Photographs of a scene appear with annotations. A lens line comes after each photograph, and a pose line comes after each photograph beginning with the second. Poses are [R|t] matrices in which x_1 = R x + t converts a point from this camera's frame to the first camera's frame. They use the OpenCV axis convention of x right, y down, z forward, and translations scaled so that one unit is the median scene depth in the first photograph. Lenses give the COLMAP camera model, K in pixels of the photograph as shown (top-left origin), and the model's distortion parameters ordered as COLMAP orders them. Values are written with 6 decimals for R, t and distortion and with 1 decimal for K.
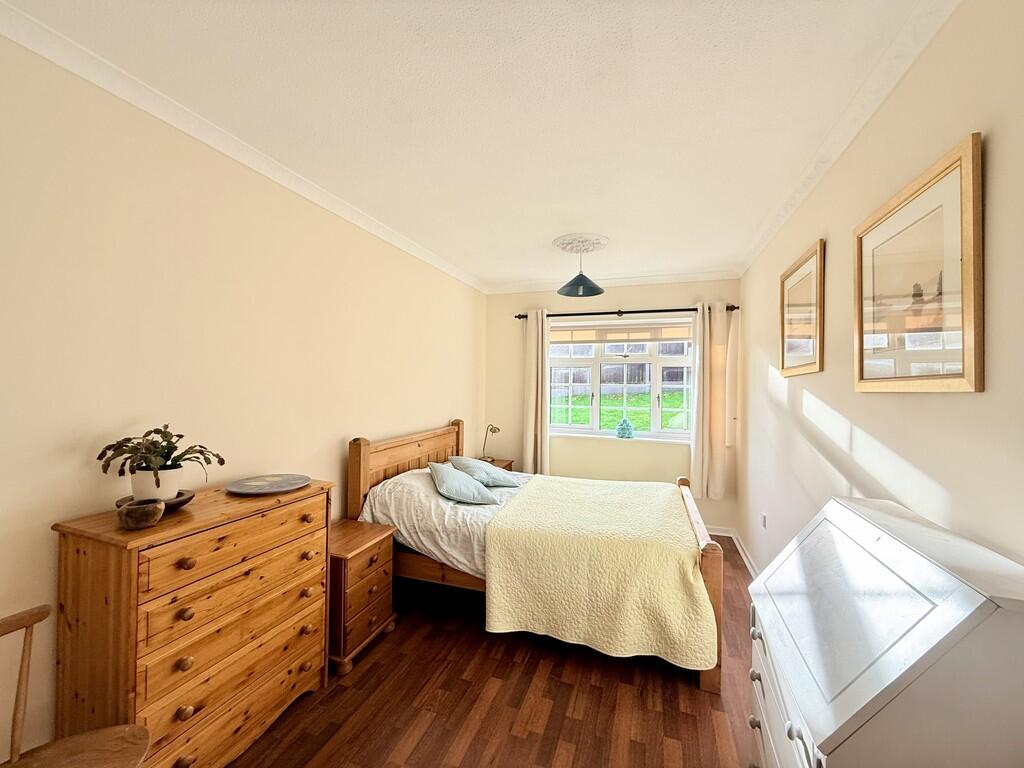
lens RADIAL K [[407.7, 0, 507.5], [0, 407.7, 384.0], [0, 0, 1]] dist [-0.002171, 0.000779]
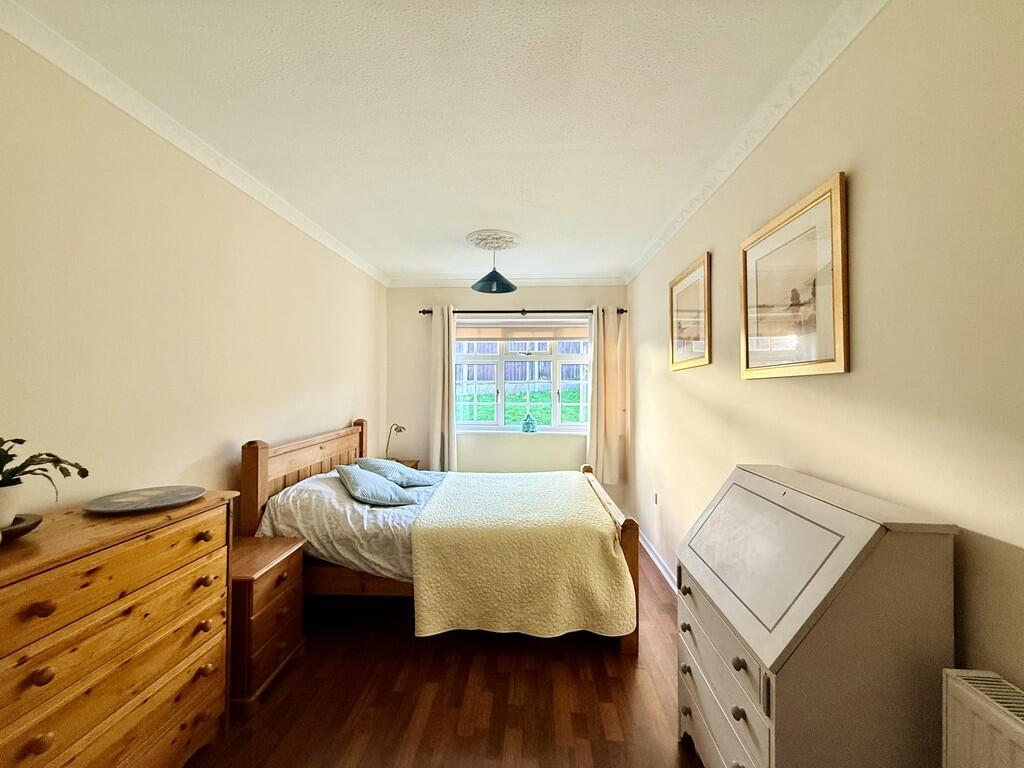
lens RADIAL K [[407.7, 0, 514.9], [0, 407.7, 382.6], [0, 0, 1]] dist [-0.002171, 0.000779]
pose [[0.960683, -0.007673, 0.277540, -0.098623], [0.008665, 0.999960, -0.002346, 0.021392], [-0.277511, 0.004659, 0.960711, 0.024178]]
